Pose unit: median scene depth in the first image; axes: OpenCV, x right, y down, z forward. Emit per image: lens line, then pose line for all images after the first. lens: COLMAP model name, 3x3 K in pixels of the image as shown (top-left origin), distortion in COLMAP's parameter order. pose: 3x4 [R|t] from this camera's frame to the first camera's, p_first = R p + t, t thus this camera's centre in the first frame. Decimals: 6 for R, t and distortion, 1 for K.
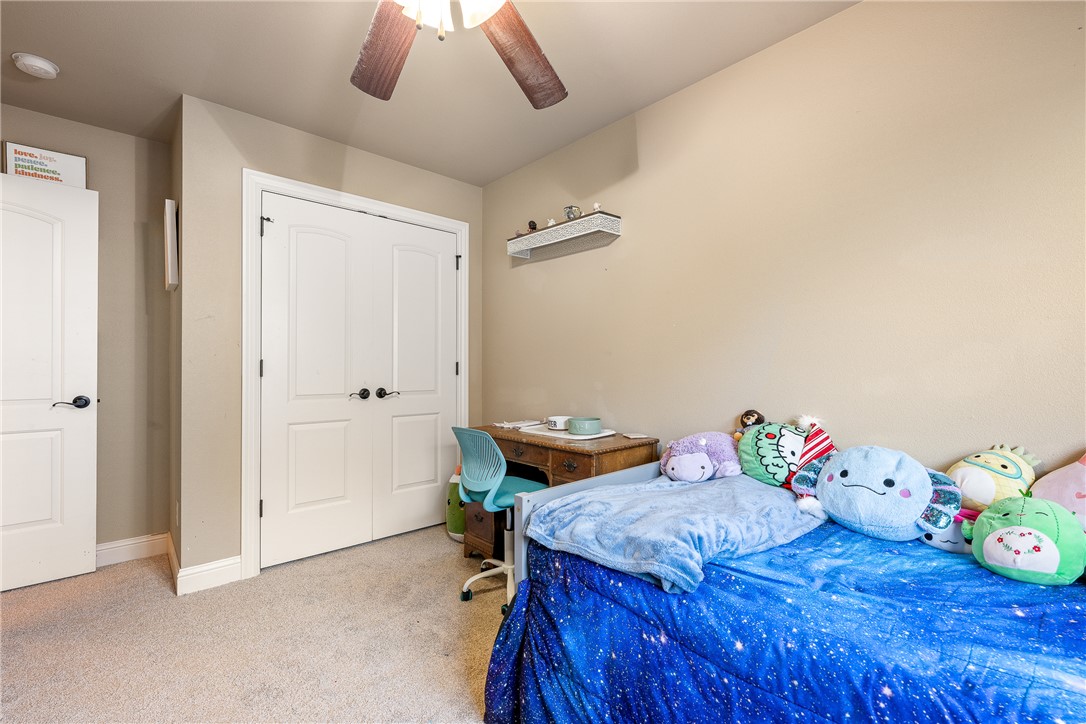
lens RADIAL K [[468.4, 0, 537.2], [0, 468.4, 367.0], [0, 0, 1]] dist [-0.000079, 0.000080]
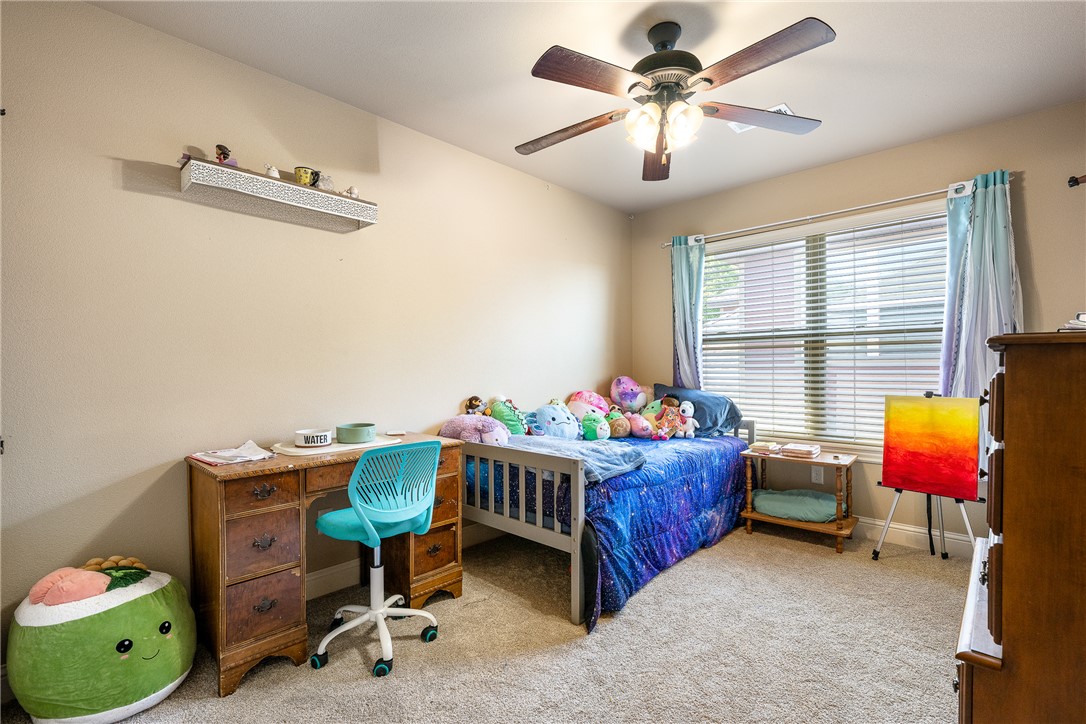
lens RADIAL K [[496.1, 0, 538.8], [0, 496.1, 365.8], [0, 0, 1]] dist [-0.001975, -0.000367]
pose [[-0.073427, -0.000077, 0.997301, -1.140654], [-0.001461, 0.999999, -0.000031, -0.002964], [-0.997300, -0.001459, -0.073427, 0.938374]]
